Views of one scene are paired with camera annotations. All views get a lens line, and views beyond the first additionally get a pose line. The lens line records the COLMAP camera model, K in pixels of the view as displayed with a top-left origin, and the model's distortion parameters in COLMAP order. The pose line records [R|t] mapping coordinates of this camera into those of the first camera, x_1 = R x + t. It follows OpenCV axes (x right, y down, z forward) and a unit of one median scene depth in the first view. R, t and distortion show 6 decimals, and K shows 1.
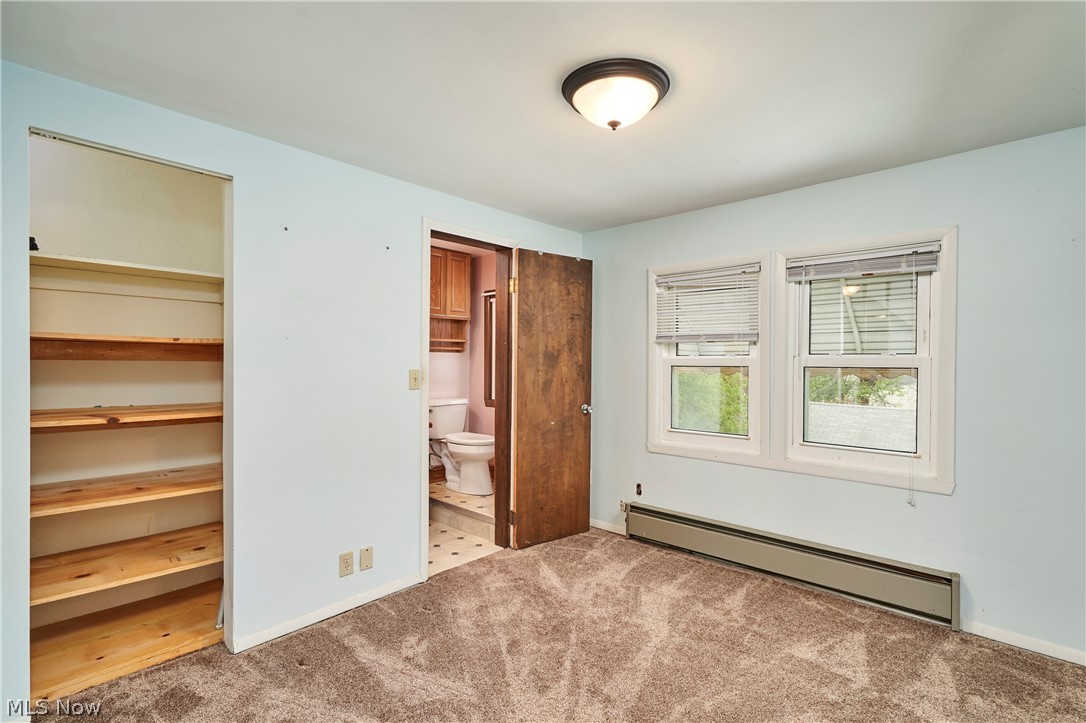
lens RADIAL K [[505.4, 0, 540.9], [0, 505.4, 364.5], [0, 0, 1]] dist [0.001154, 0.001101]
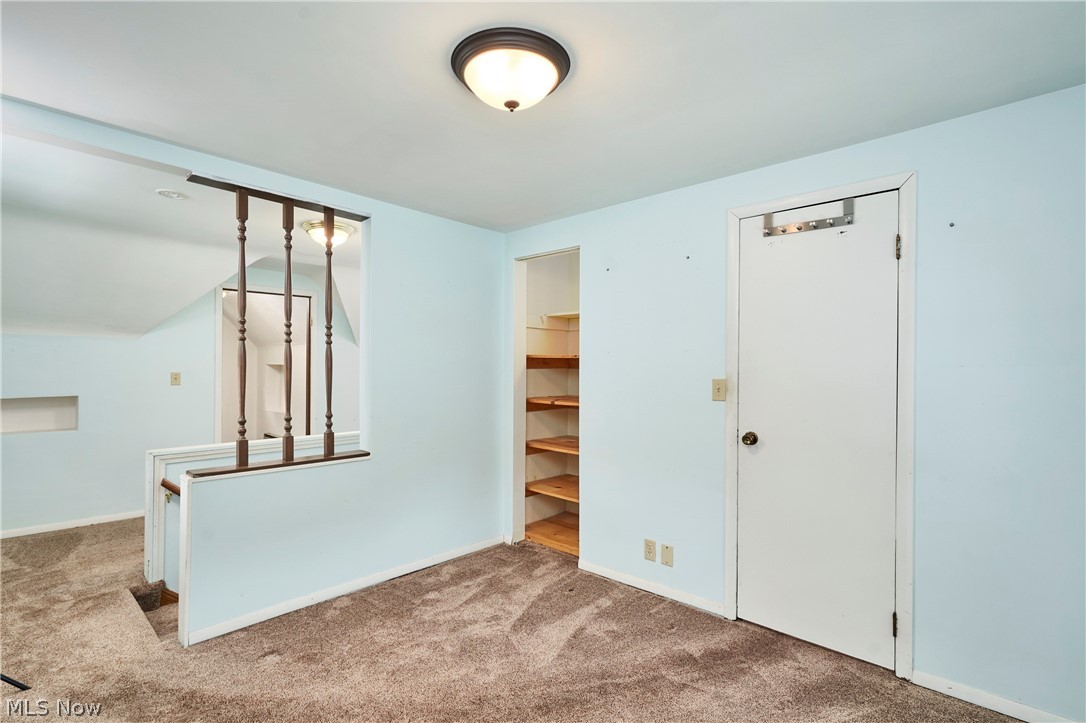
lens RADIAL K [[505.4, 0, 541.8], [0, 505.4, 364.7], [0, 0, 1]] dist [0.001154, 0.001101]
pose [[0.004284, -0.011233, -0.999928, 0.872824], [-0.003627, 0.999930, -0.011248, -0.004943], [0.999984, 0.003674, 0.004243, 0.883285]]
